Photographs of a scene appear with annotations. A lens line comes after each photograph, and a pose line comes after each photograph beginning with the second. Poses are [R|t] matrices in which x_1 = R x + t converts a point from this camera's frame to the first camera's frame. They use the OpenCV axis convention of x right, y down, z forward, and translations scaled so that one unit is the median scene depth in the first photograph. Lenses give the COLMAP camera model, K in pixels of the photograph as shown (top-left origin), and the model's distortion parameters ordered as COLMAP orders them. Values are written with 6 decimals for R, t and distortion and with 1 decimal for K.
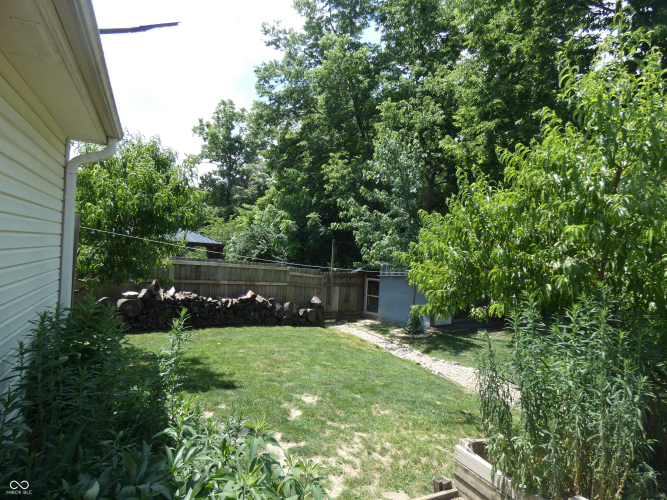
lens RADIAL K [[398.9, 0, 333.1], [0, 398.9, 250.7], [0, 0, 1]] dist [0.003535, -0.001682]
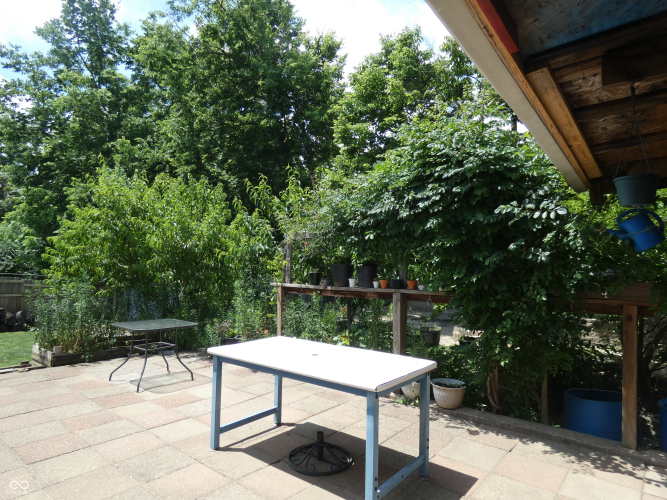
lens RADIAL K [[398.9, 0, 331.6], [0, 398.9, 250.8], [0, 0, 1]] dist [0.003535, -0.001682]
pose [[0.900223, -0.026259, 0.434637, 0.129932], [0.037857, 0.999120, -0.018047, 0.009365], [-0.433780, 0.032700, 0.900425, -0.270894]]
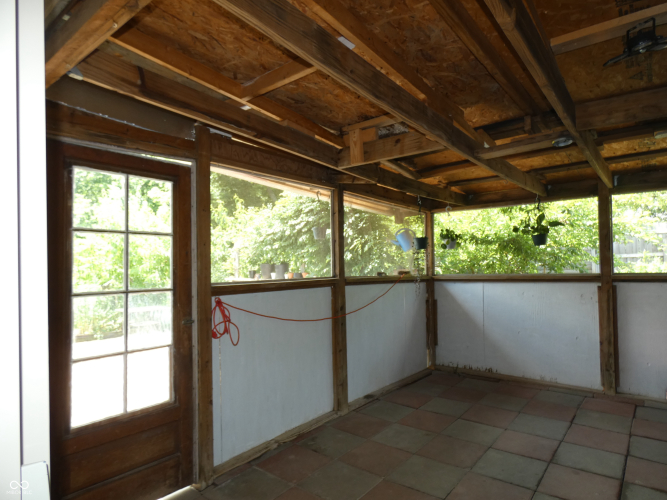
lens RADIAL K [[398.9, 0, 335.3], [0, 398.9, 251.0], [0, 0, 1]] dist [0.003535, -0.001682]
pose [[0.897230, -0.067213, 0.436417, 0.152292], [0.077899, 0.996939, -0.006612, 0.008540], [-0.434637, 0.039929, 0.899720, -0.644540]]
